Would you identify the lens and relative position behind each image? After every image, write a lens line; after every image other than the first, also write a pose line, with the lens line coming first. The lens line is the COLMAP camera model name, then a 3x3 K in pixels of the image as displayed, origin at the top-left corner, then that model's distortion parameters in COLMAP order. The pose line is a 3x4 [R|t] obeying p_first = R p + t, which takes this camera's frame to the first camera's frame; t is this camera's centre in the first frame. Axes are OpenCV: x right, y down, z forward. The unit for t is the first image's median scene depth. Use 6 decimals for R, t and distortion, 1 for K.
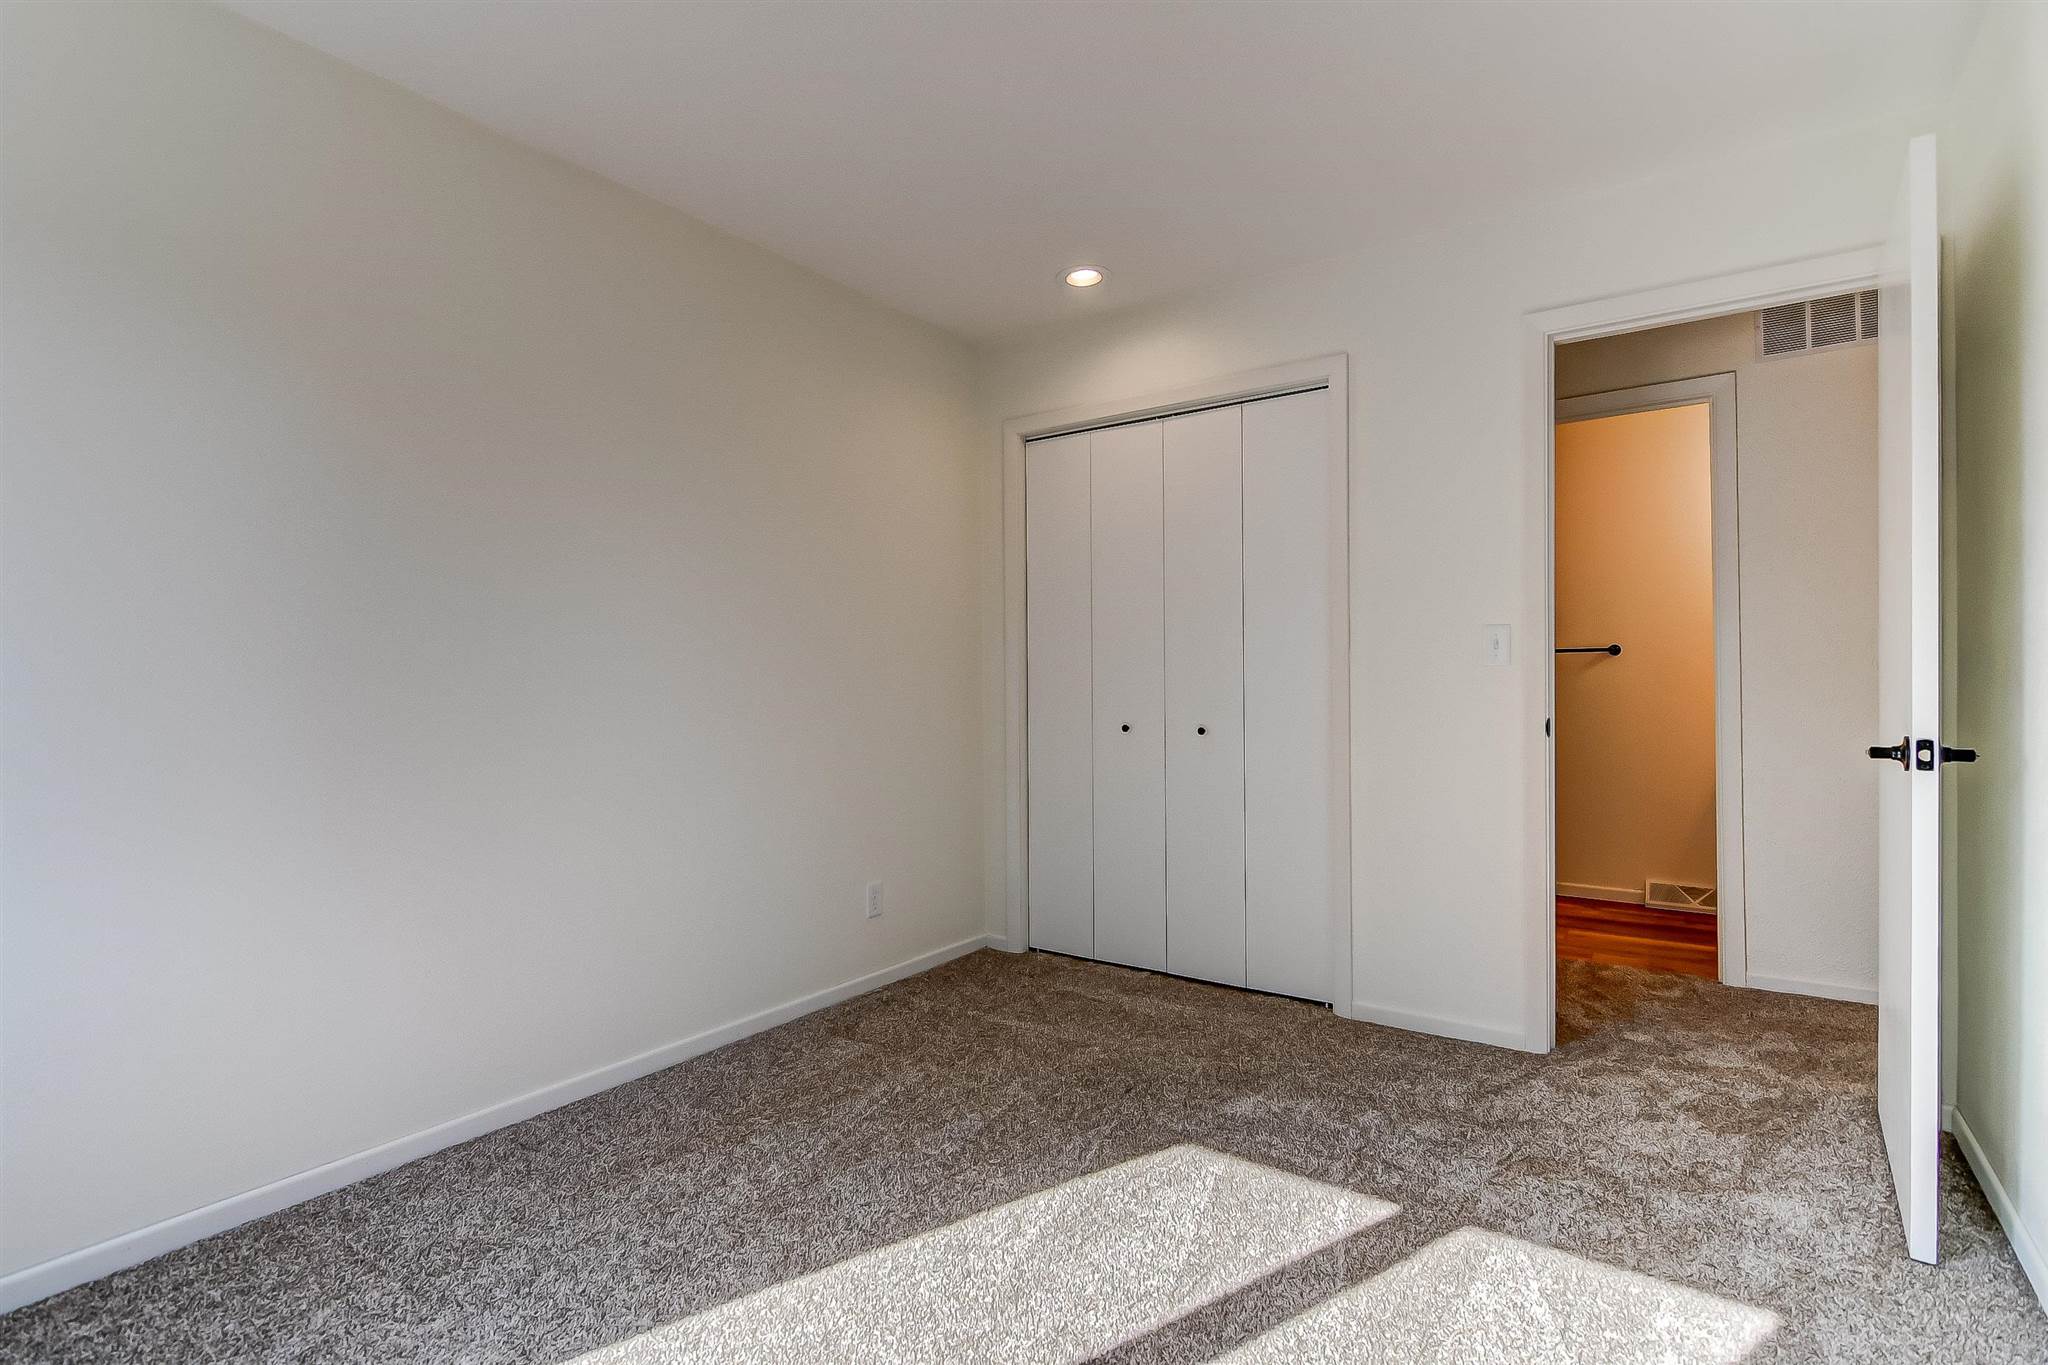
lens RADIAL K [[981.7, 0, 1015.8], [0, 981.7, 679.6], [0, 0, 1]] dist [0.016955, -0.013820]
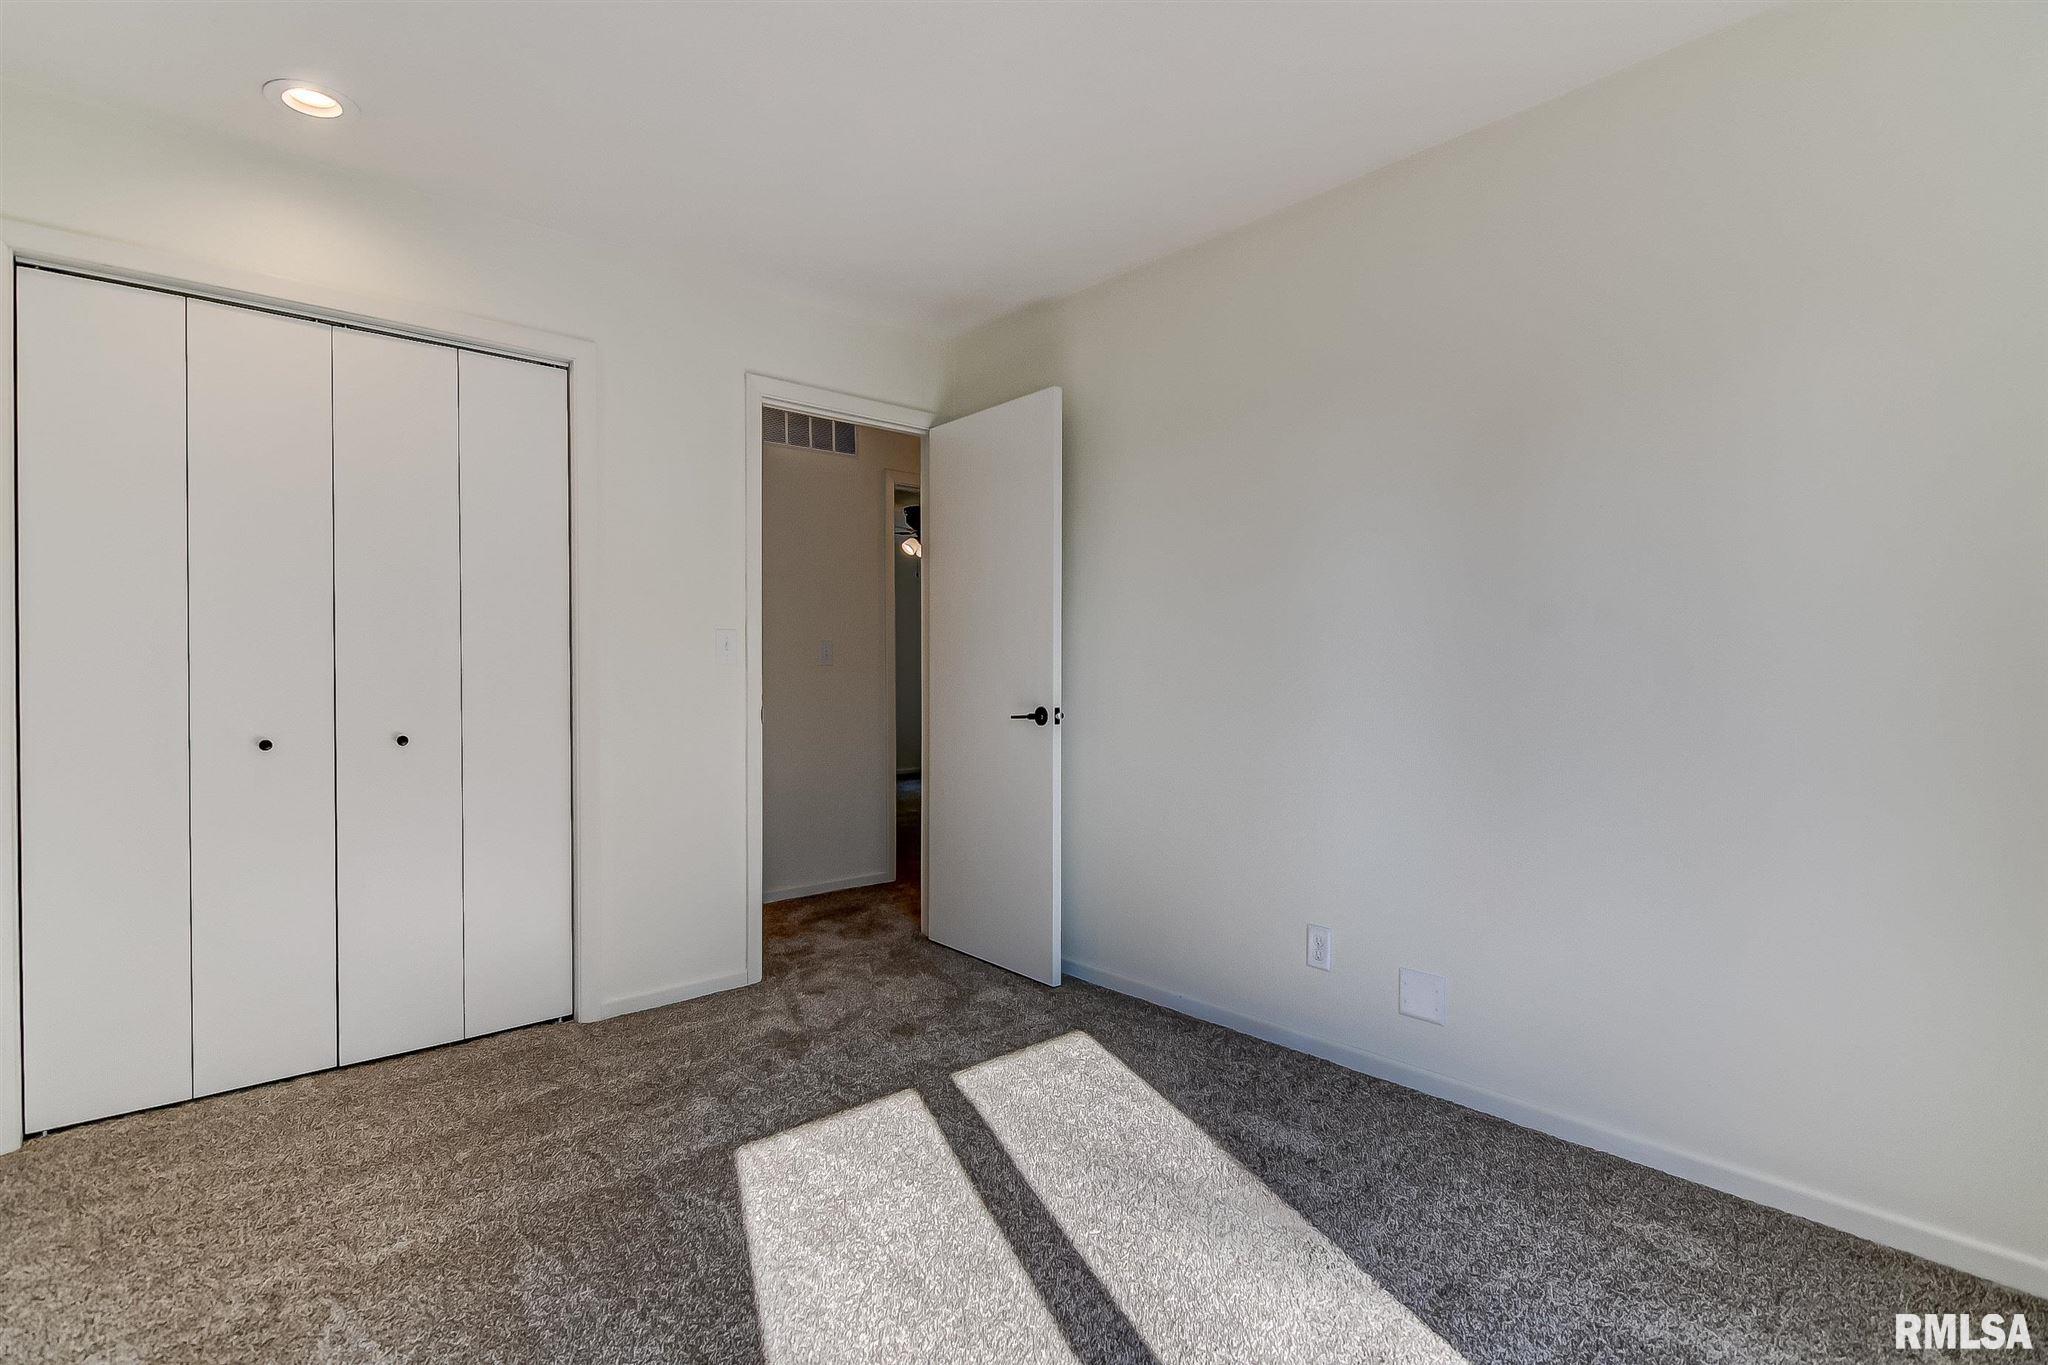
lens RADIAL K [[981.7, 0, 1015.8], [0, 981.7, 679.6], [0, 0, 1]] dist [0.016955, -0.013820]
pose [[0.231843, -0.001829, 0.972752, -0.611657], [0.001592, 0.999998, 0.001500, 0.002857], [-0.972752, 0.001201, 0.231845, 0.428056]]
